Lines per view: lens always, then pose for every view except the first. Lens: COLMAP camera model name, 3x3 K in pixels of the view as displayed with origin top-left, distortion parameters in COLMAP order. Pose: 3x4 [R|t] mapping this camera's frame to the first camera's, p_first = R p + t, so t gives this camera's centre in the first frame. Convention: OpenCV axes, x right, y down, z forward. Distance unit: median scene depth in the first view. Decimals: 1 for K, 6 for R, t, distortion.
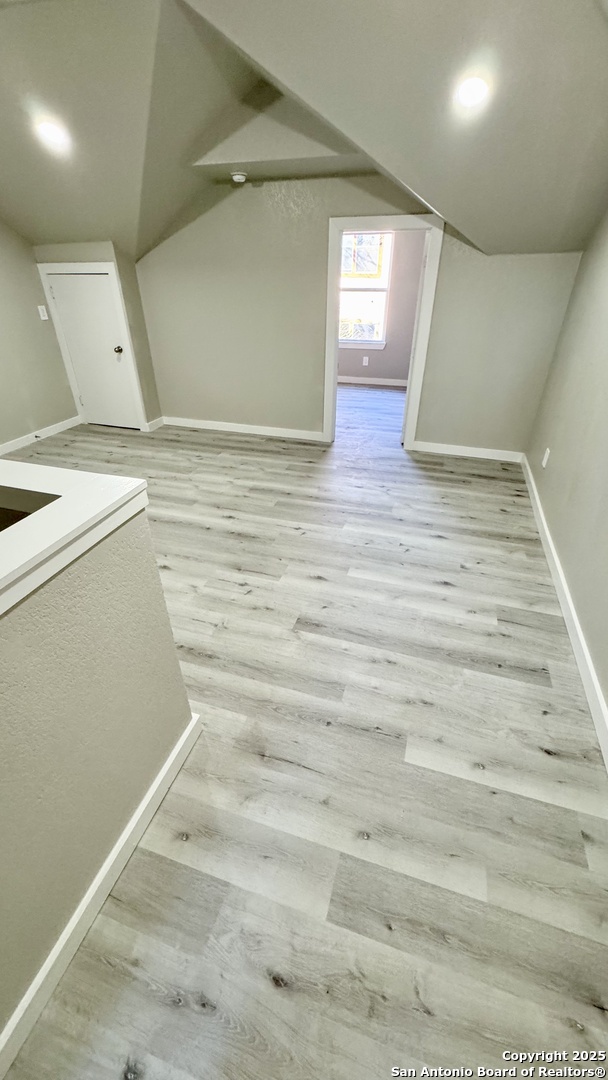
lens RADIAL K [[429.1, 0, 304.0], [0, 429.1, 540.0], [0, 0, 1]] dist [-0.001421, -0.000357]
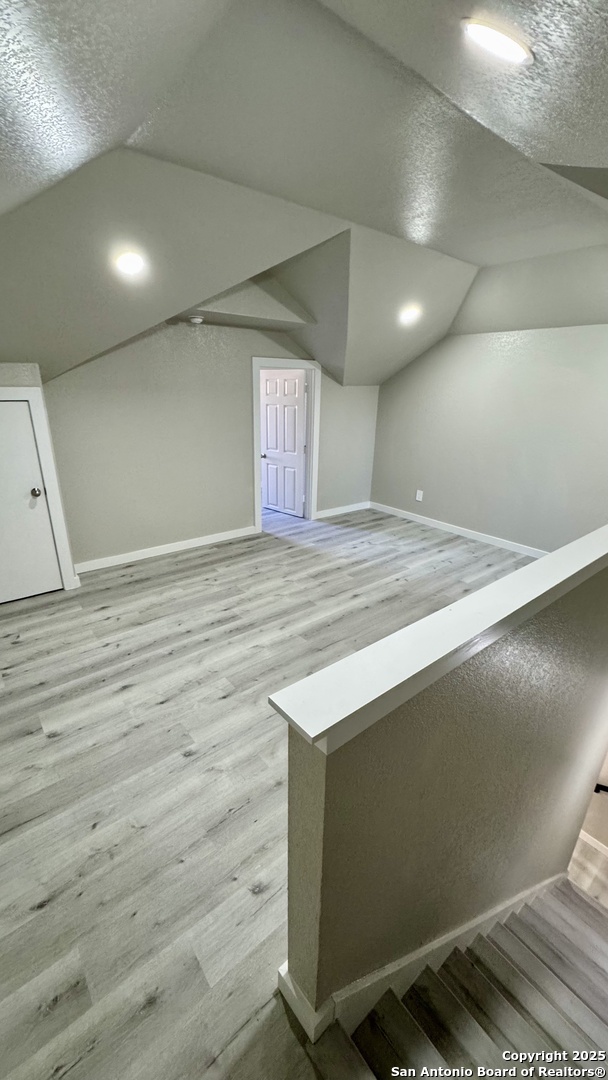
lens RADIAL K [[429.1, 0, 304.0], [0, 429.1, 540.0], [0, 0, 1]] dist [-0.001421, -0.000357]
pose [[0.550862, -0.278328, 0.786819, -0.968823], [0.424531, 0.905122, 0.022957, -0.238452], [-0.718557, 0.321383, 0.616757, 0.299105]]
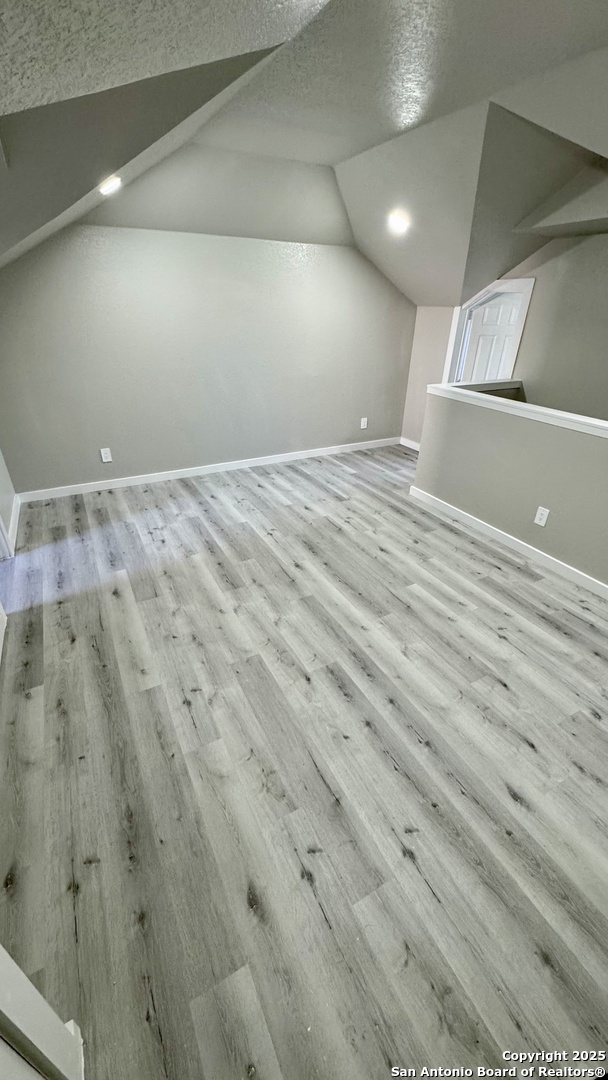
lens RADIAL K [[429.1, 0, 304.0], [0, 429.1, 540.0], [0, 0, 1]] dist [-0.001421, -0.000357]
pose [[-0.713563, -0.352837, 0.605256, -0.670102], [0.356272, 0.561123, 0.747135, -0.724403], [-0.603240, 0.748764, -0.274691, 1.065895]]
